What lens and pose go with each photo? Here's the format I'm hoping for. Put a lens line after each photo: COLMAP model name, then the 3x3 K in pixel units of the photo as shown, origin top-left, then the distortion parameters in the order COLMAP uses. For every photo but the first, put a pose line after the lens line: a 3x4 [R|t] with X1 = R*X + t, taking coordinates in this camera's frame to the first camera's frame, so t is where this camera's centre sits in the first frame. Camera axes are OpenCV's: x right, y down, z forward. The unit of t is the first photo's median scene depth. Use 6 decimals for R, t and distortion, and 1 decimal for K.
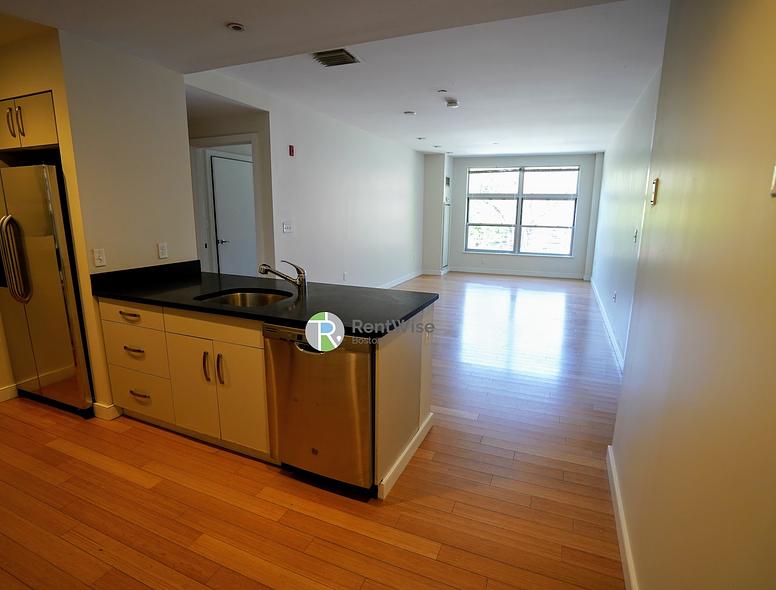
lens RADIAL K [[415.0, 0, 388.0], [0, 415.0, 295.0], [0, 0, 1]] dist [-0.019352, 0.001161]
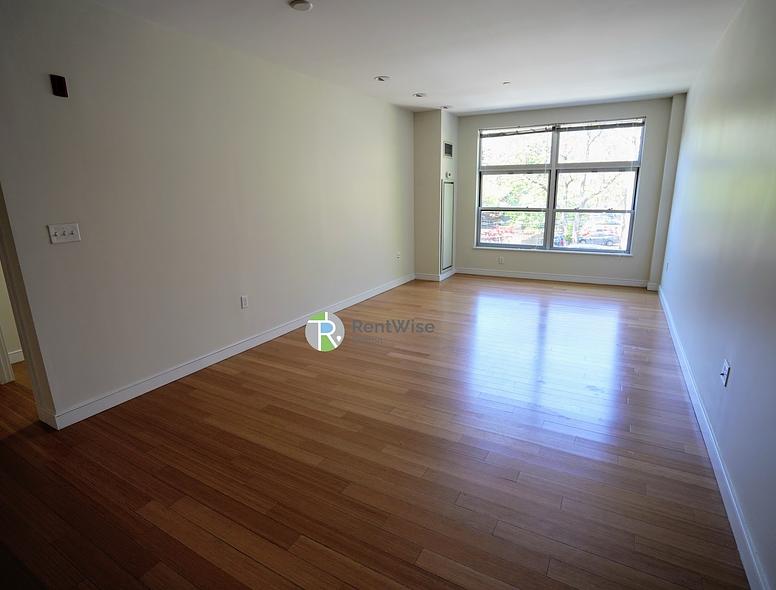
lens RADIAL K [[415.0, 0, 388.0], [0, 415.0, 295.0], [0, 0, 1]] dist [-0.019352, 0.001161]
pose [[0.992282, 0.005392, -0.123885, 0.134359], [-0.000037, 0.999067, 0.043183, -0.056368], [0.124002, -0.042845, 0.991356, 0.275876]]
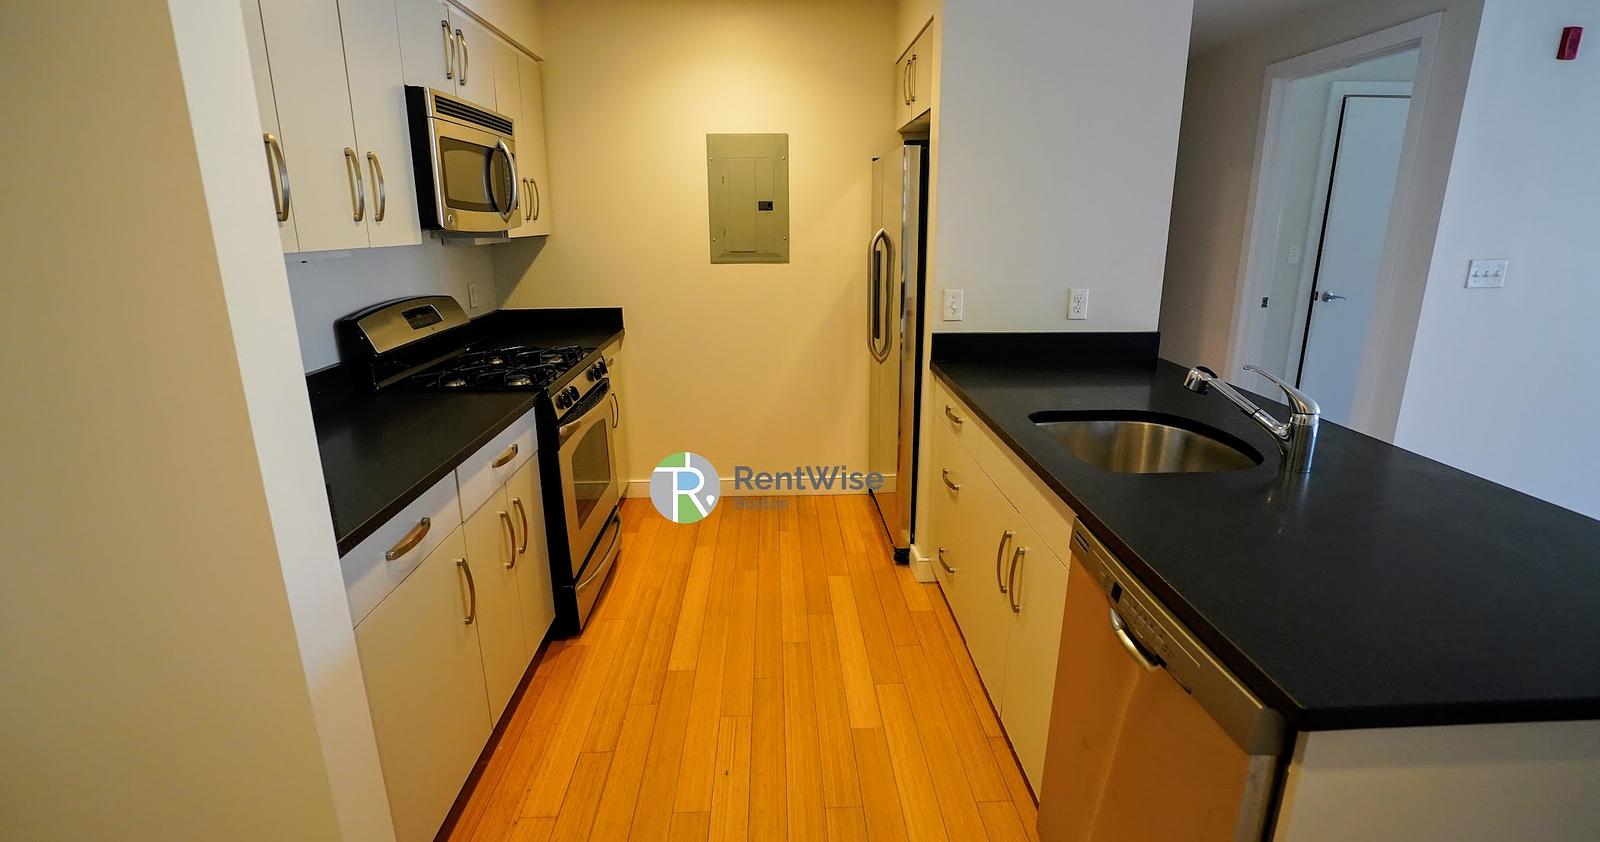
lens RADIAL K [[753.0, 0, 800.0], [0, 753.0, 421.0], [0, 0, 1]] dist [-0.038511, 0.012099]
pose [[0.432310, 0.229528, -0.872024, 0.043682], [-0.177694, 0.969783, 0.167167, -0.021908], [0.884043, 0.082686, 0.460033, 0.107041]]
